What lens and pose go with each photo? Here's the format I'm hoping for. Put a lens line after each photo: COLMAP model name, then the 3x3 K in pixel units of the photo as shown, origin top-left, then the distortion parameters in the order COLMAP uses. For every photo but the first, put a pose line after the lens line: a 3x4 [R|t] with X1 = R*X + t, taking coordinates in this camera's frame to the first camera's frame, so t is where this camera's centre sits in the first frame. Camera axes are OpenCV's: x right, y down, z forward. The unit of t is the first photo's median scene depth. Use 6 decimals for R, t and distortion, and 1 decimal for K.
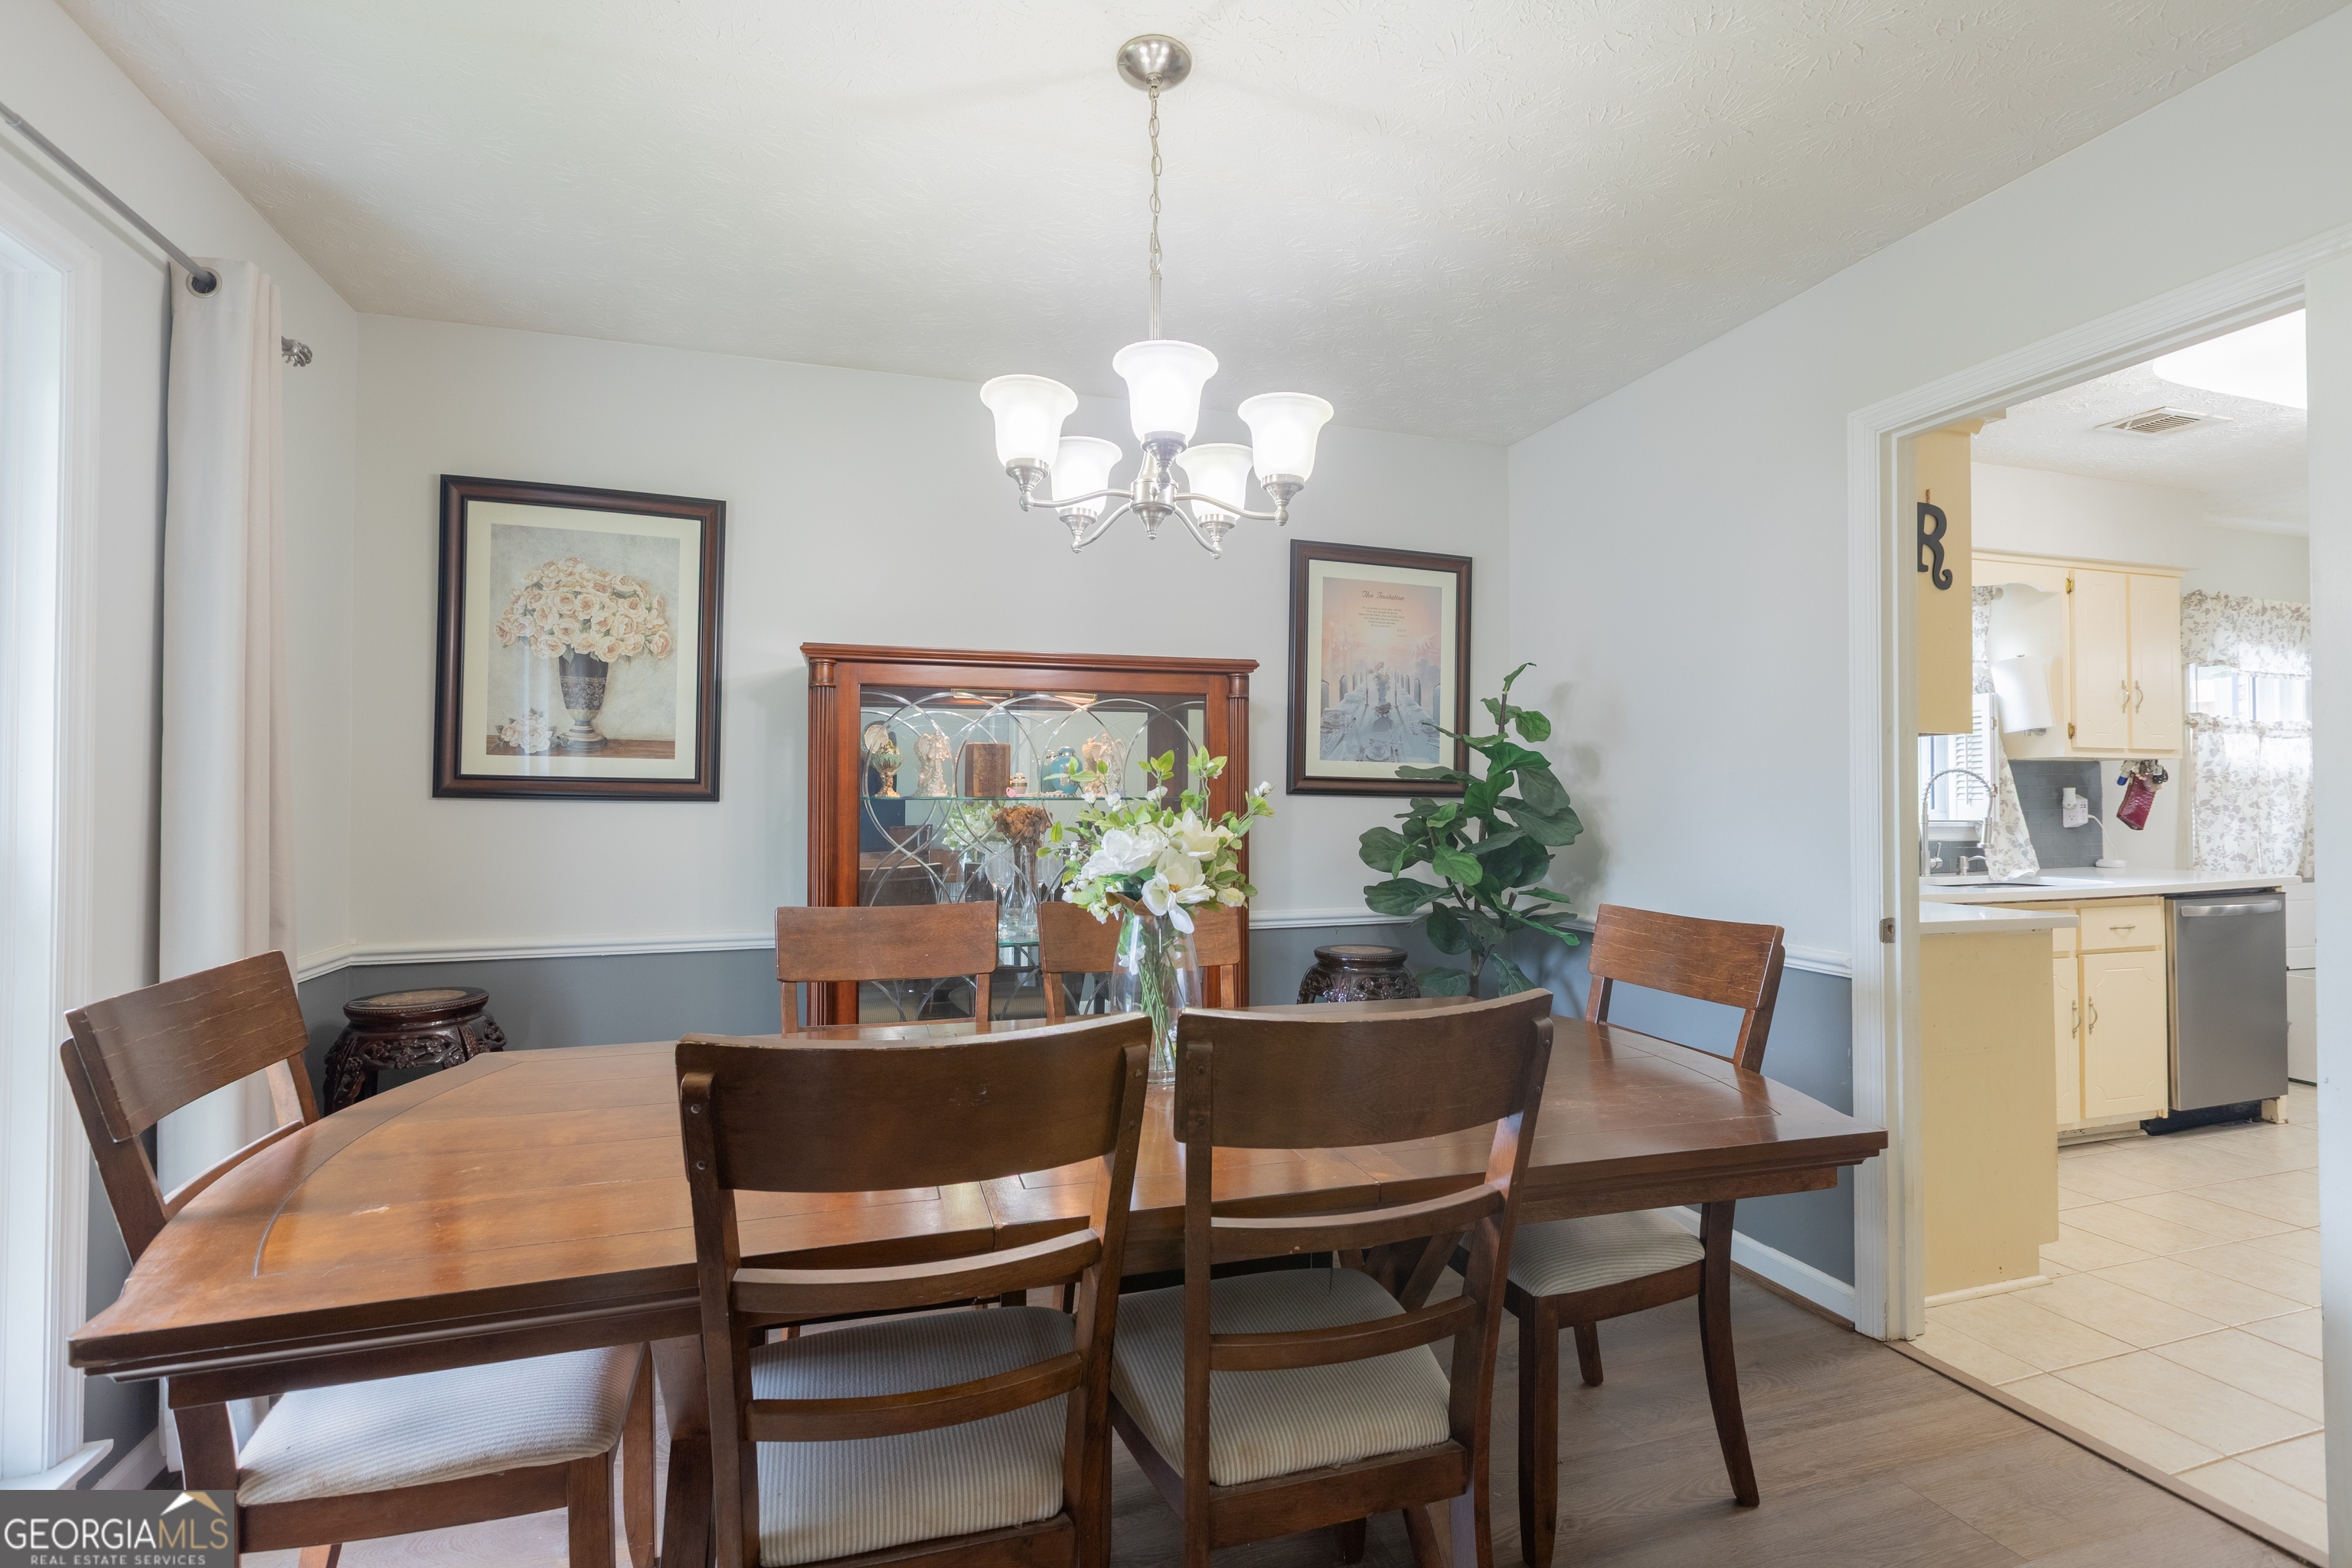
lens RADIAL K [[1061.9, 0, 1176.0], [0, 1061.9, 784.0], [0, 0, 1]] dist [0.003108, 0.000581]
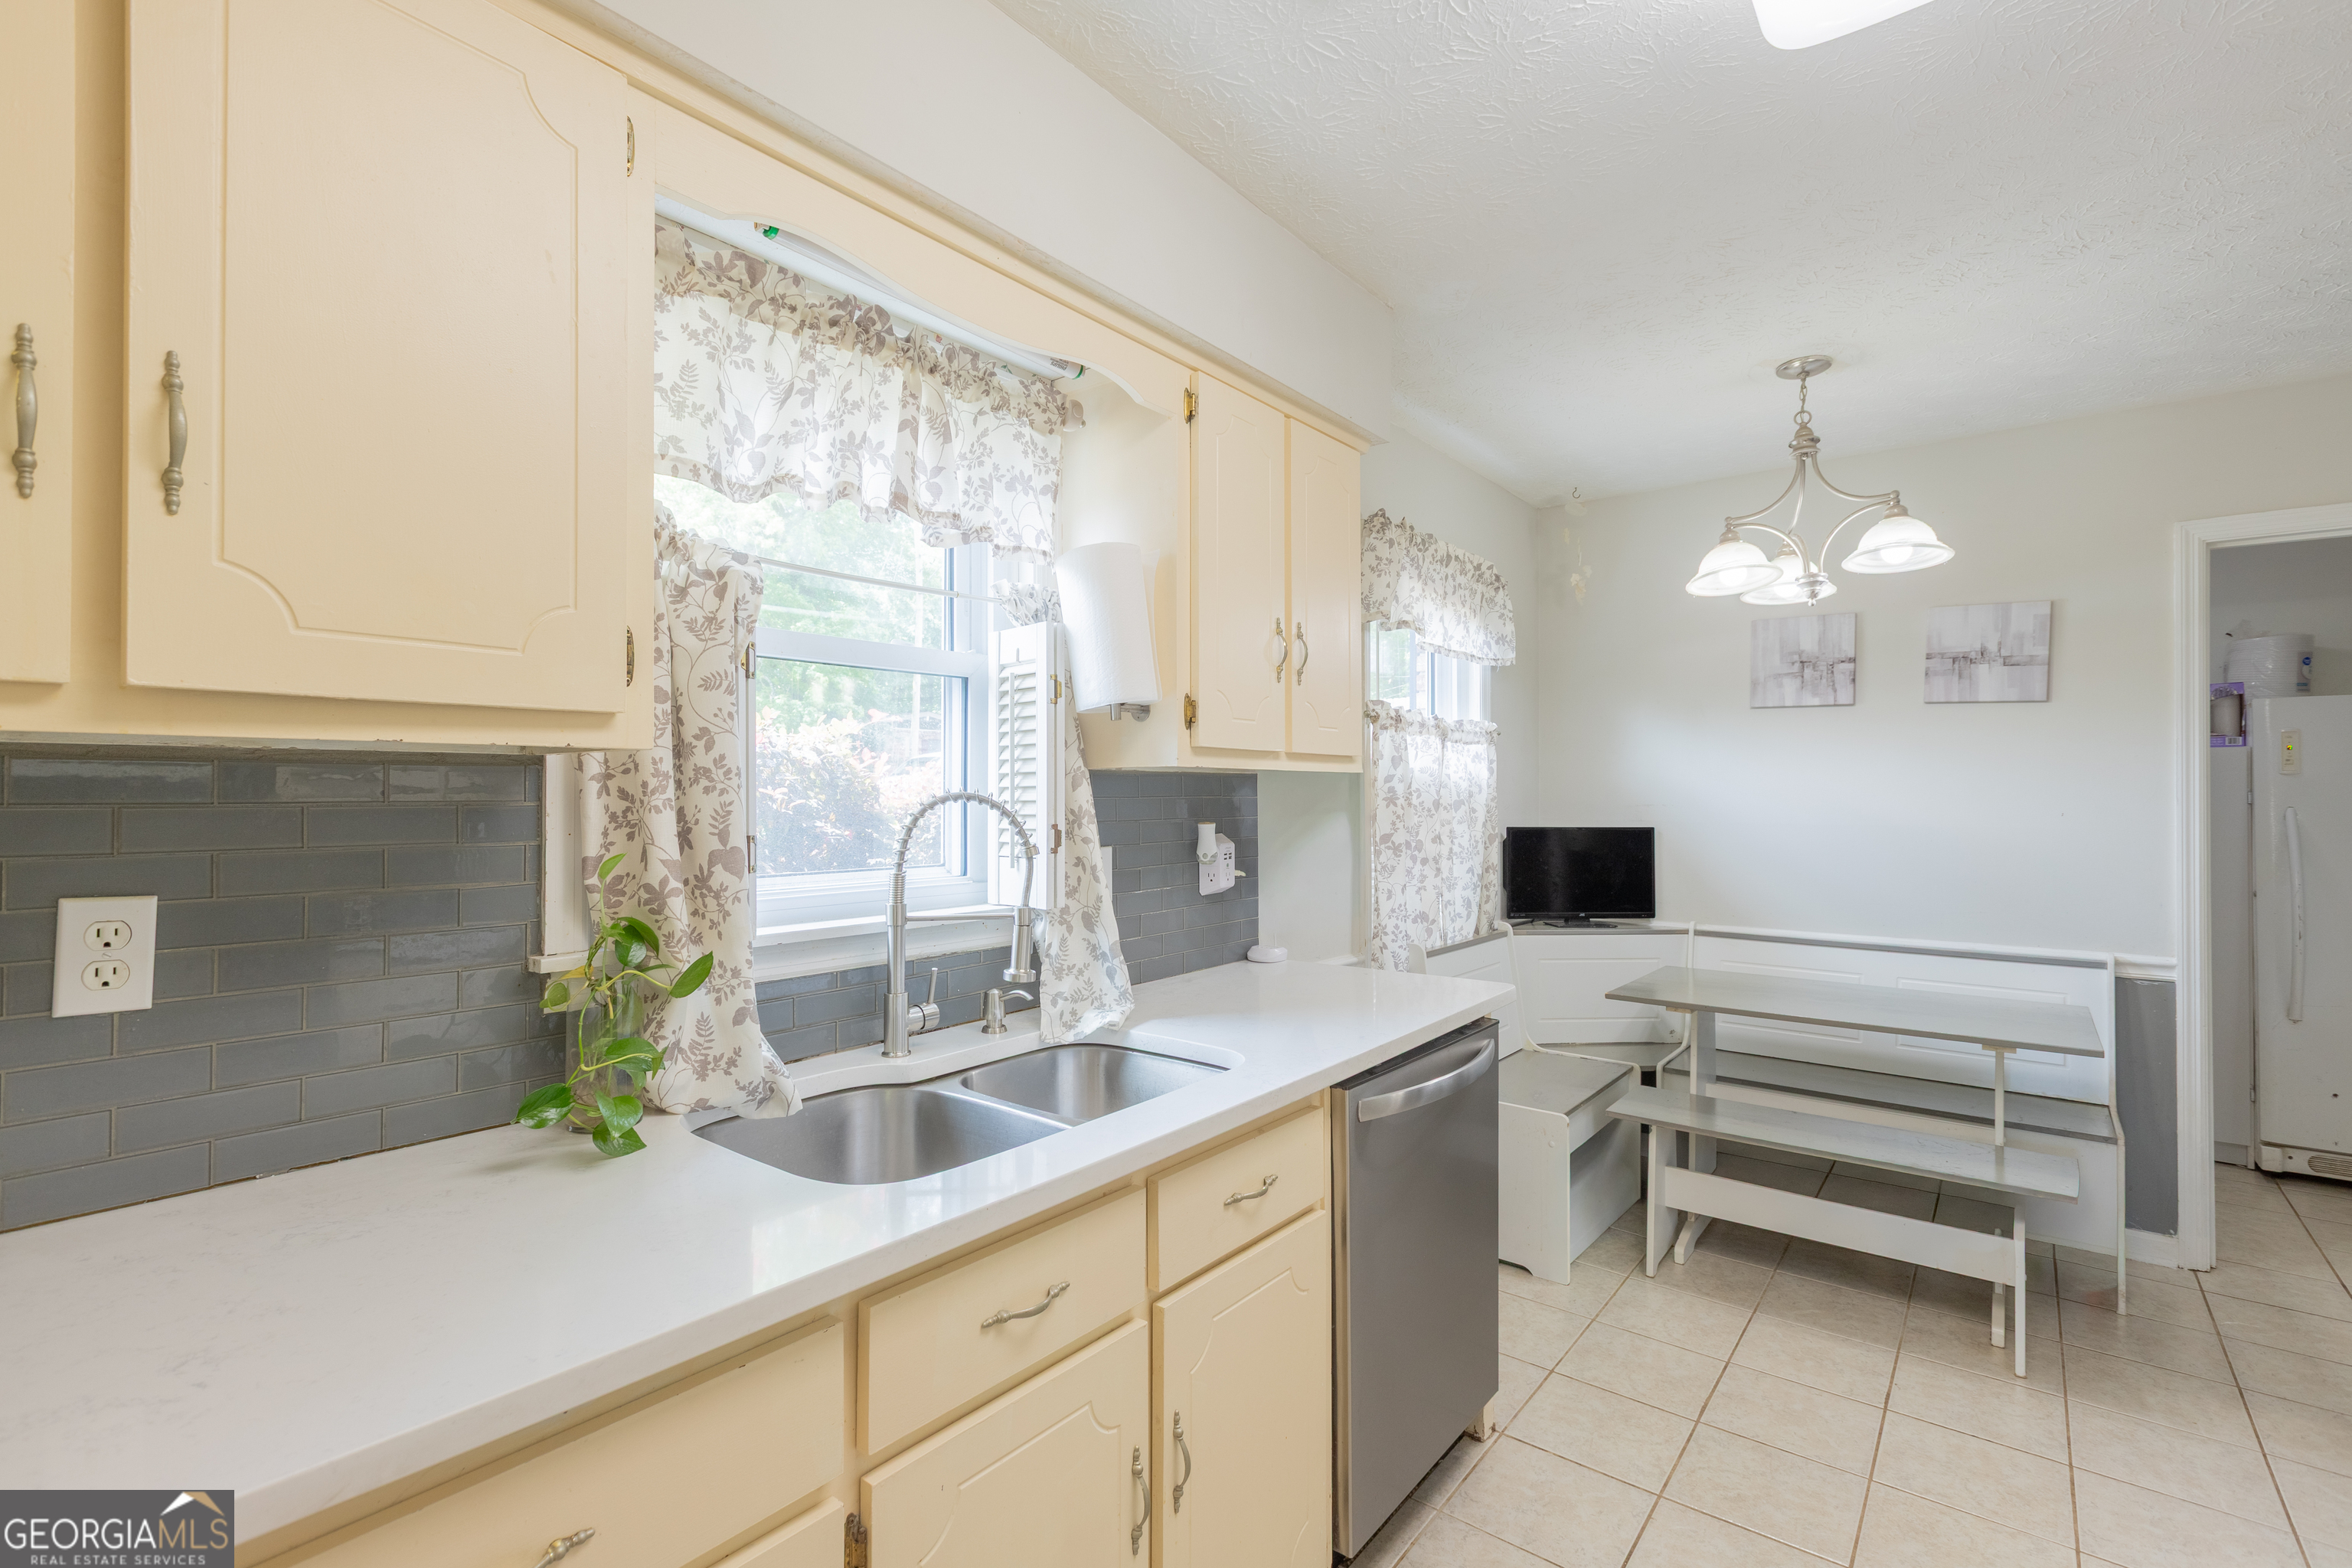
lens RADIAL K [[1039.9, 0, 1169.4], [0, 1039.9, 781.7], [0, 0, 1]] dist [-0.000902, 0.000633]
pose [[0.838015, 0.006850, 0.545604, 0.533102], [-0.008977, 0.999959, 0.001234, -0.017800], [-0.545573, -0.005932, 0.838042, 0.566374]]
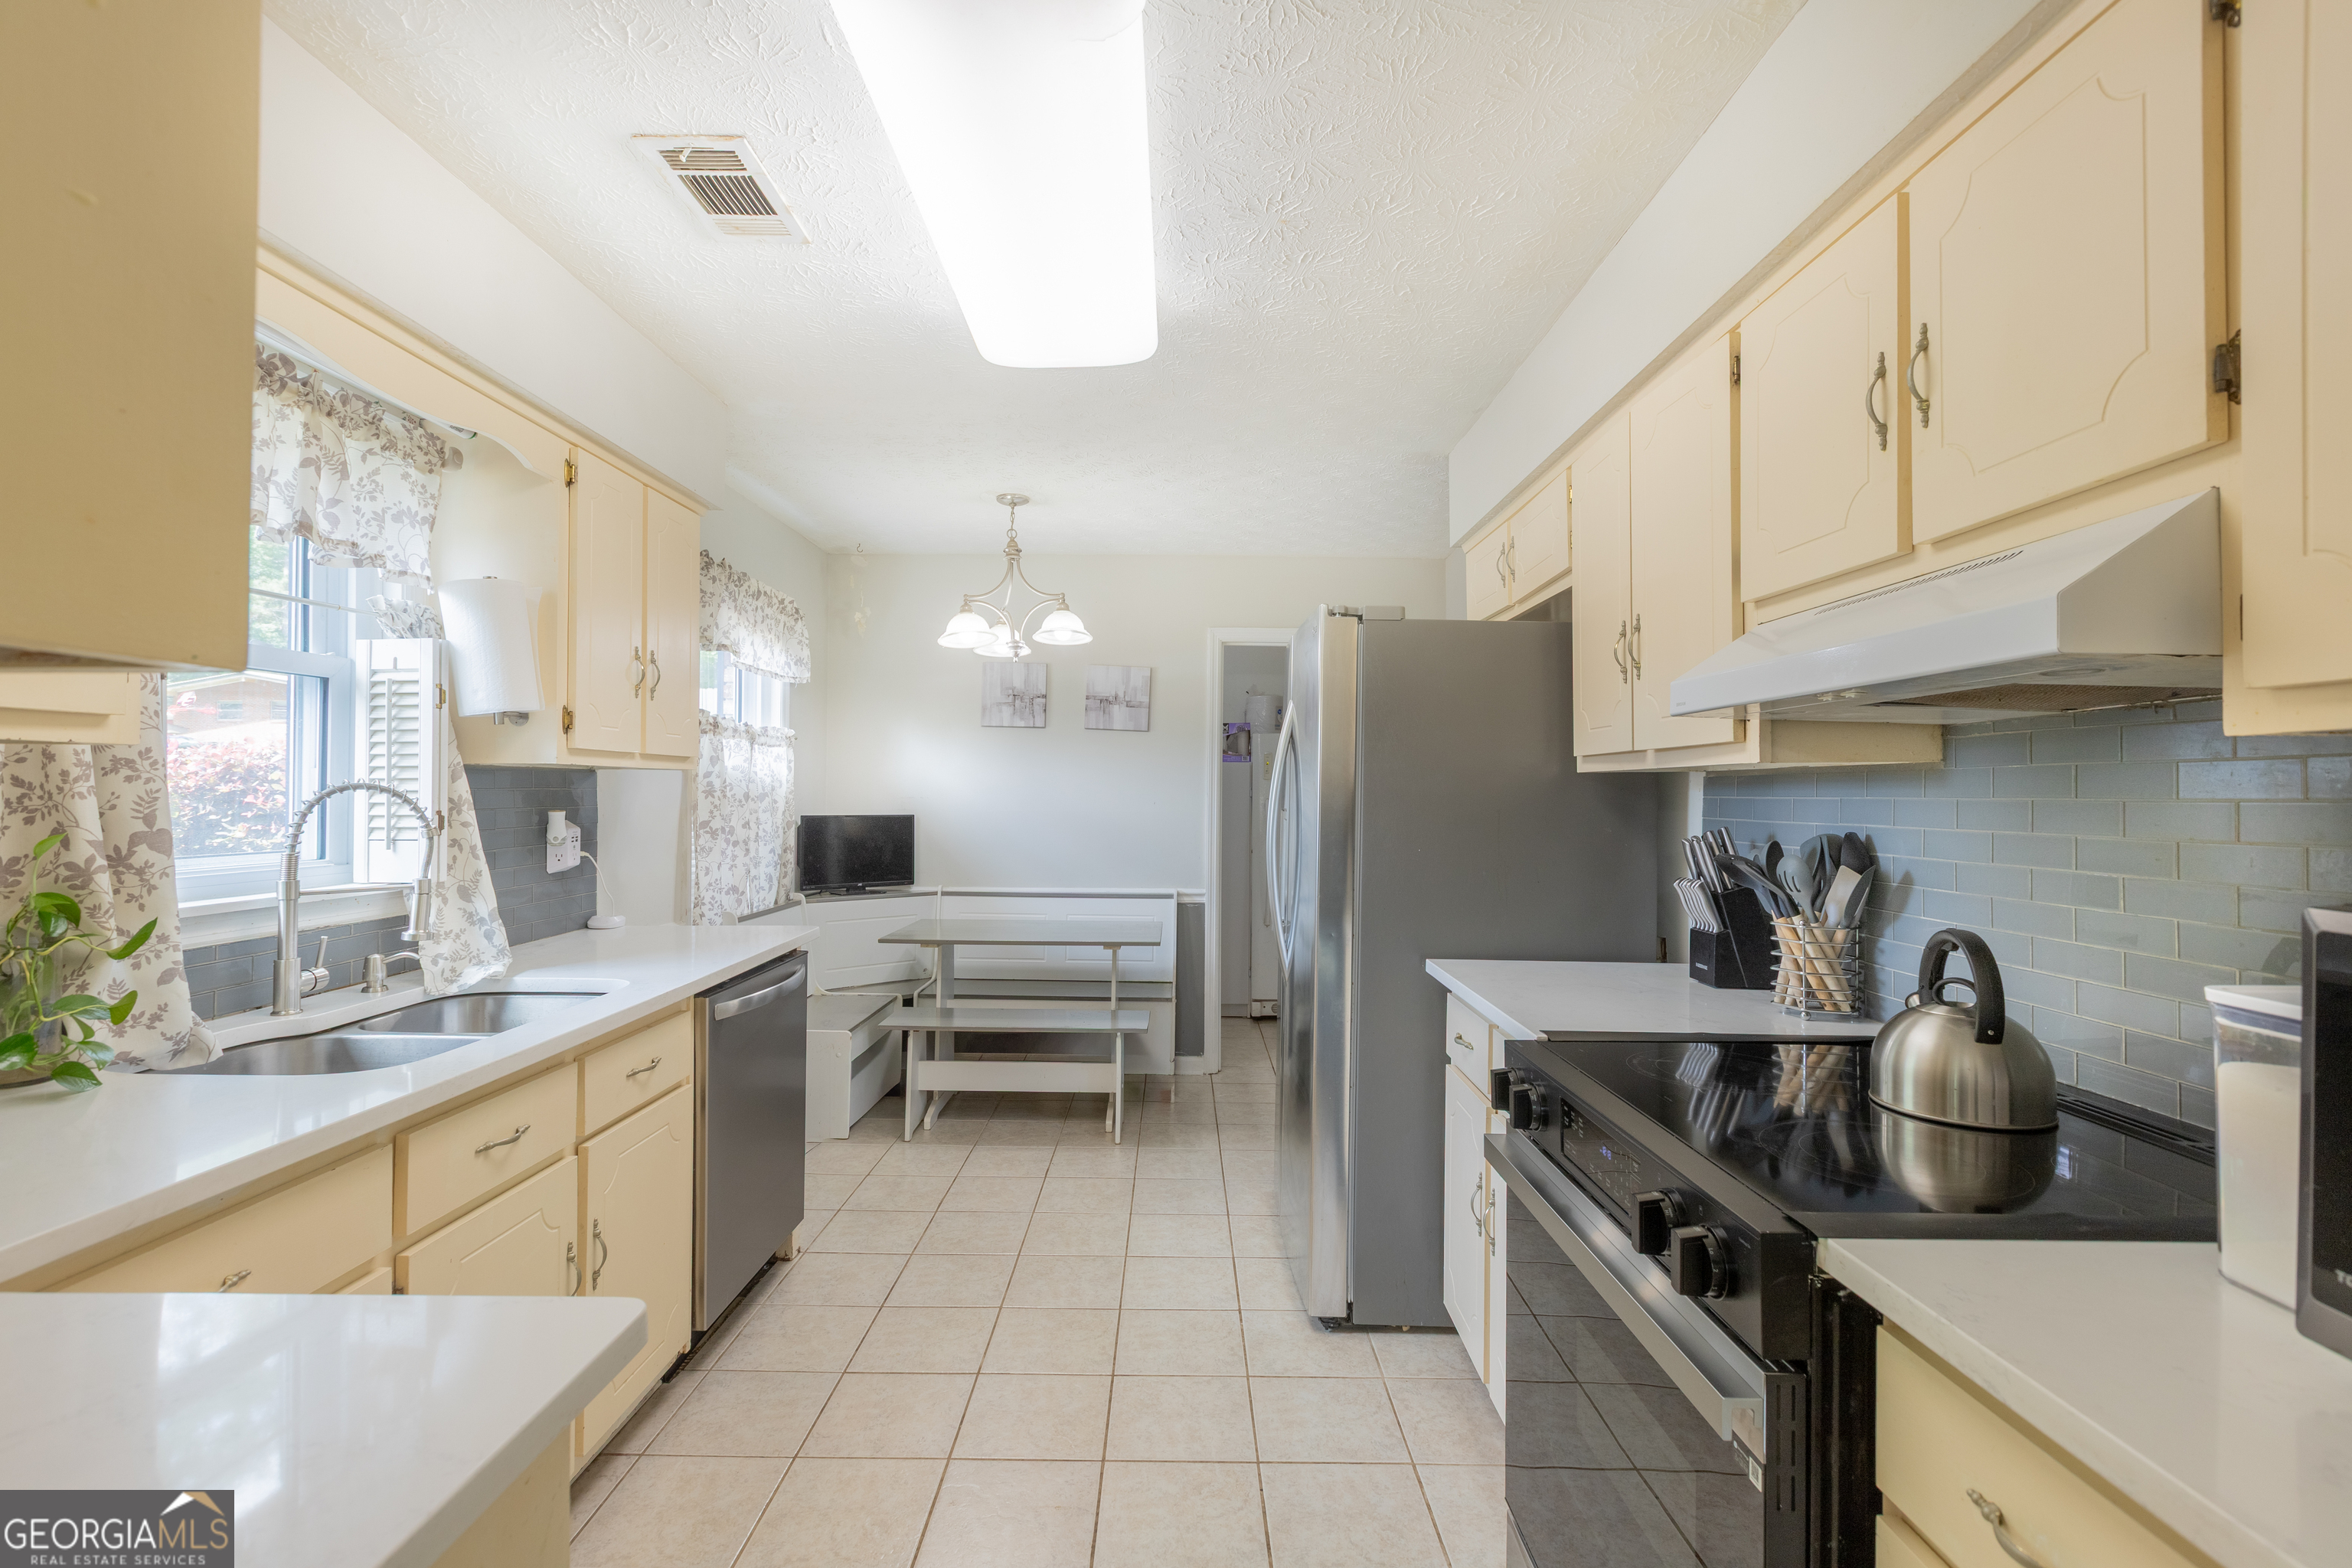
lens RADIAL K [[1039.9, 0, 1169.4], [0, 1039.9, 781.7], [0, 0, 1]] dist [-0.000902, 0.000633]
pose [[0.312434, 0.010998, 0.949876, 0.366063], [-0.020630, 0.999776, -0.004790, -0.018256], [-0.949715, -0.018099, 0.312591, 0.461415]]
